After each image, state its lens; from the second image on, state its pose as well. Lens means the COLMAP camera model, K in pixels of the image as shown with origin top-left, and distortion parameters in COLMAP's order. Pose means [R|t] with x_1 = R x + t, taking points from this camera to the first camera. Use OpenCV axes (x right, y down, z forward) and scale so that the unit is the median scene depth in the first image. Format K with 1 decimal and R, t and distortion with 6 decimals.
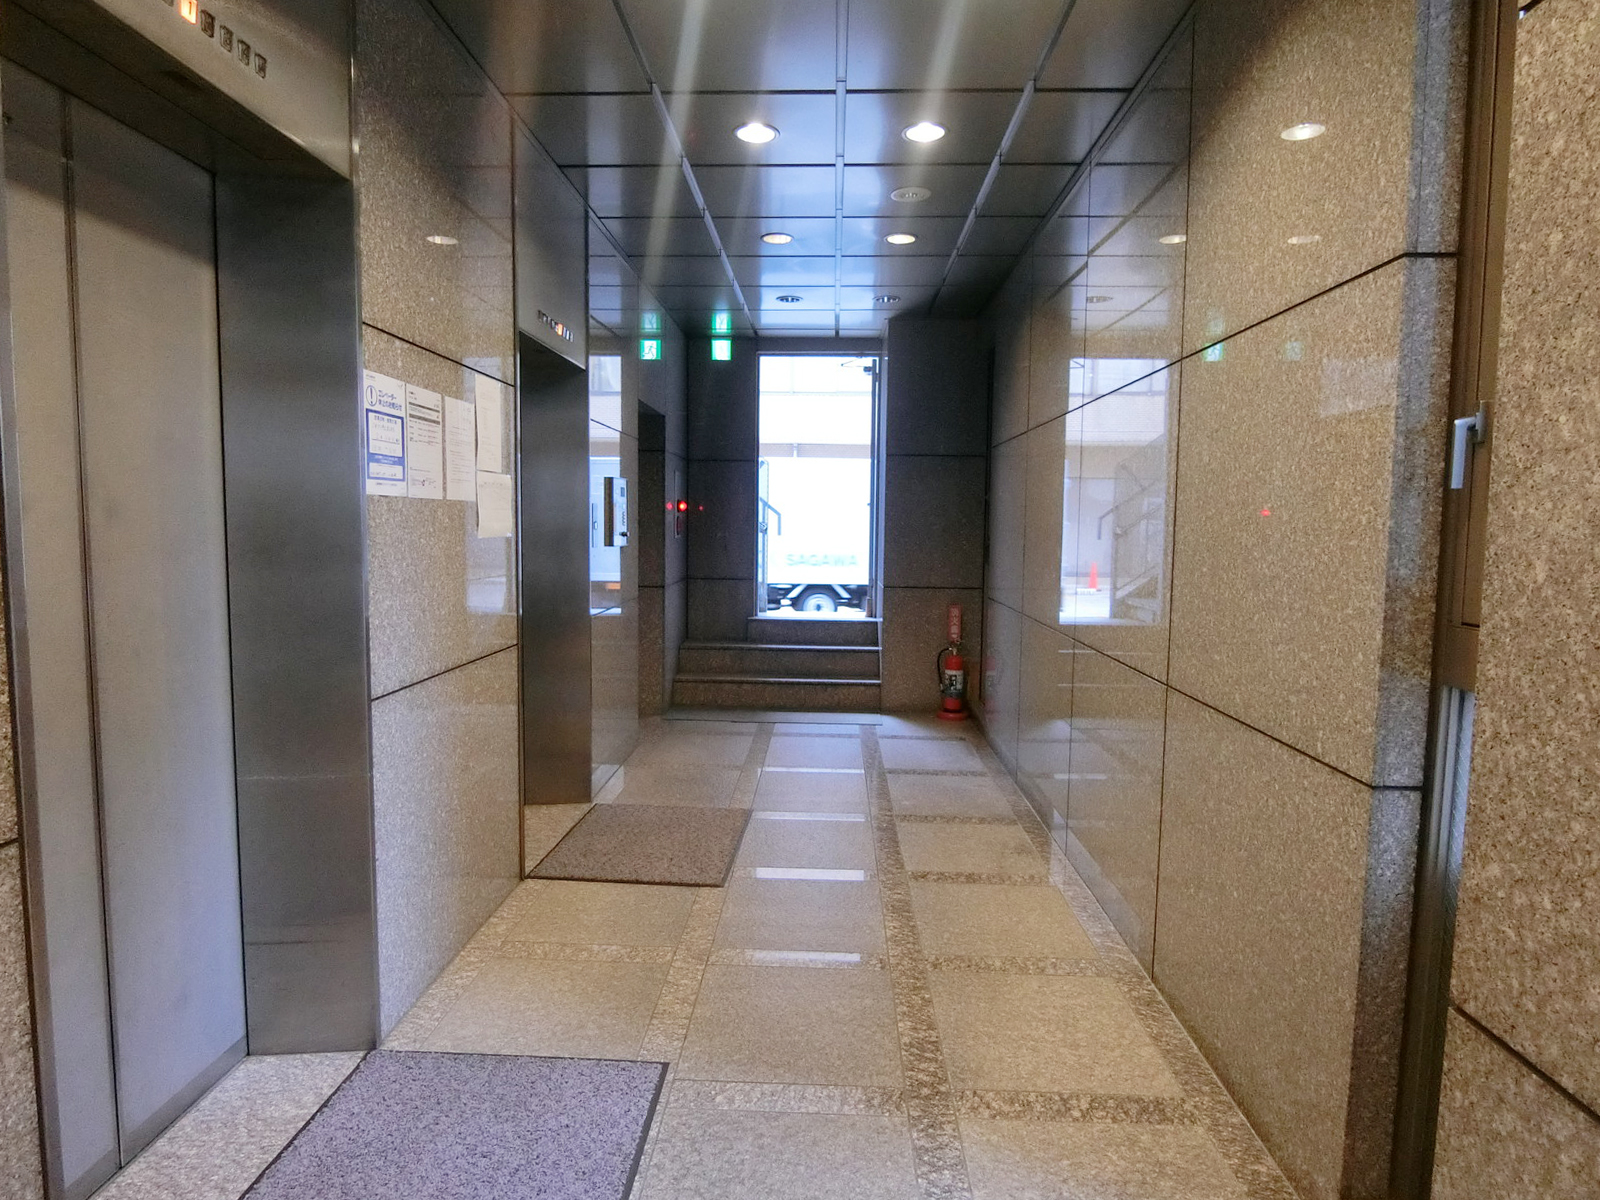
lens RADIAL K [[876.8, 0, 798.3], [0, 876.8, 608.7], [0, 0, 1]] dist [-0.039944, -0.001609]
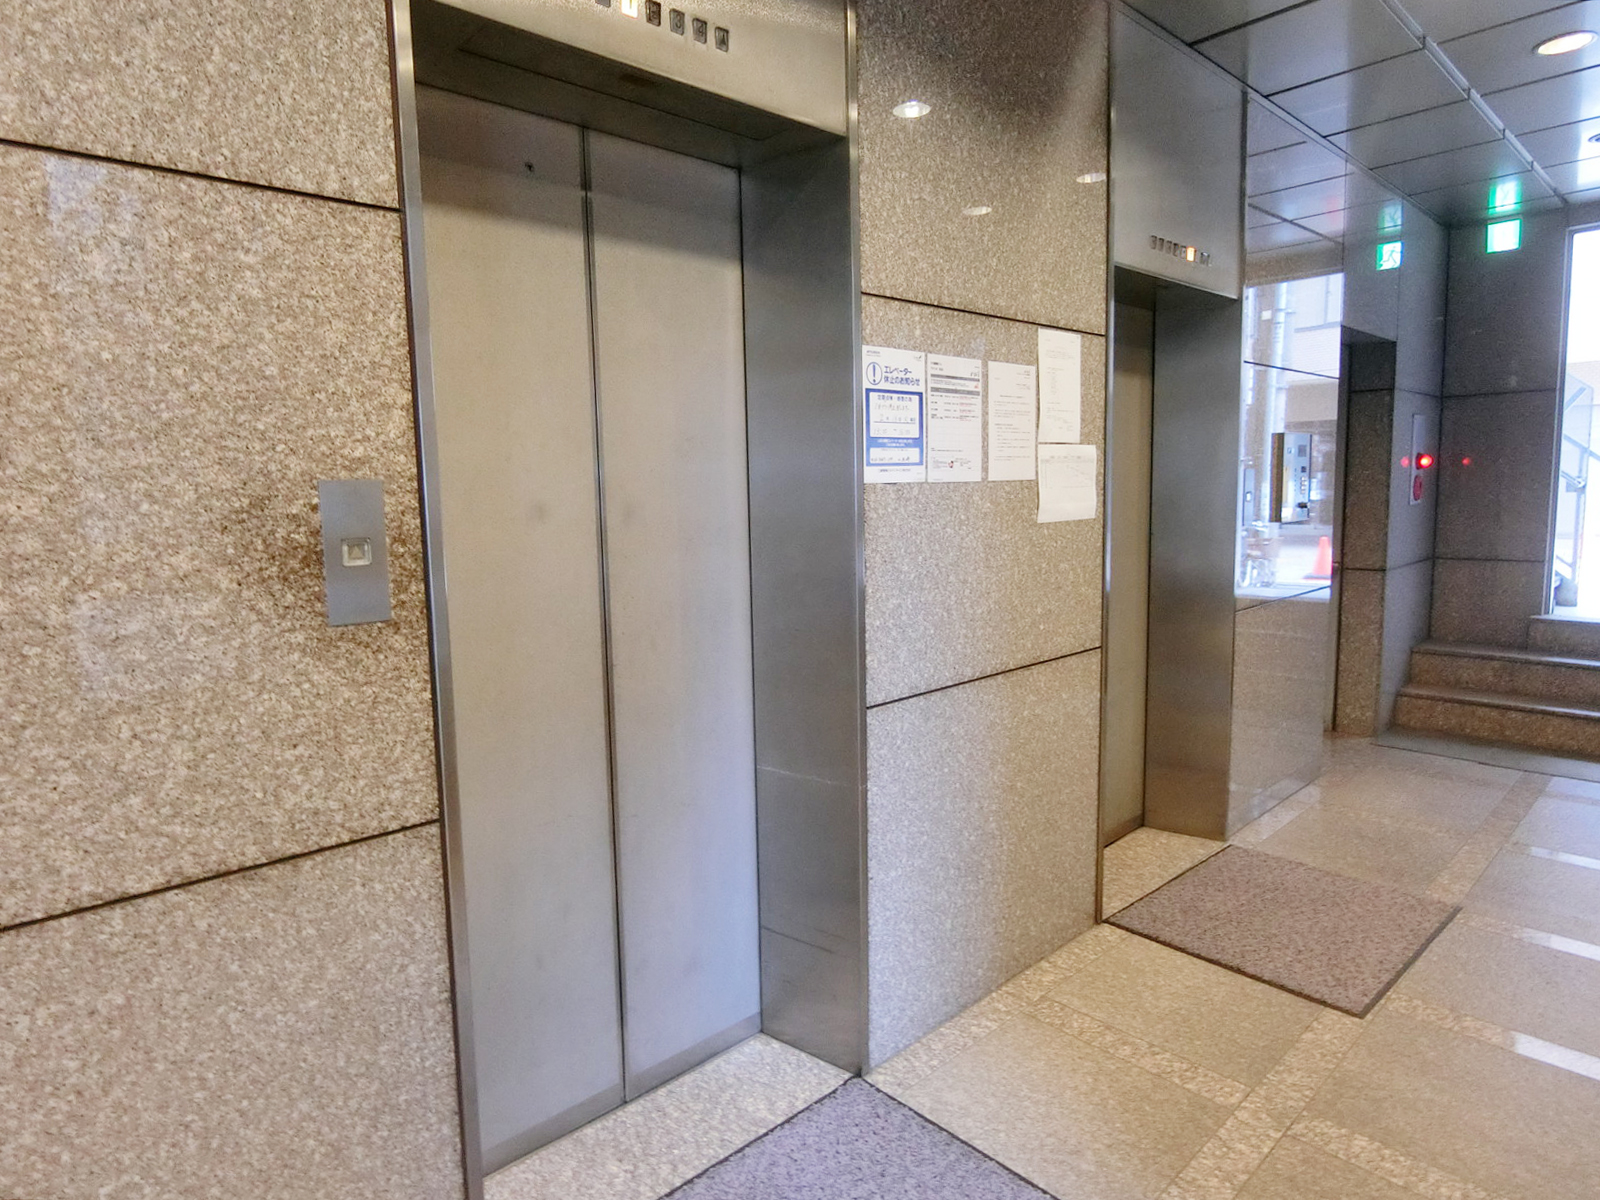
lens RADIAL K [[905.6, 0, 800.0], [0, 905.6, 600.0], [0, 0, 1]] dist [-0.027083, -0.000198]
pose [[0.697069, 0.054028, -0.714966, 0.120394], [-0.032360, 0.998511, 0.043905, -0.042044], [0.716274, -0.007469, 0.697780, 0.245060]]
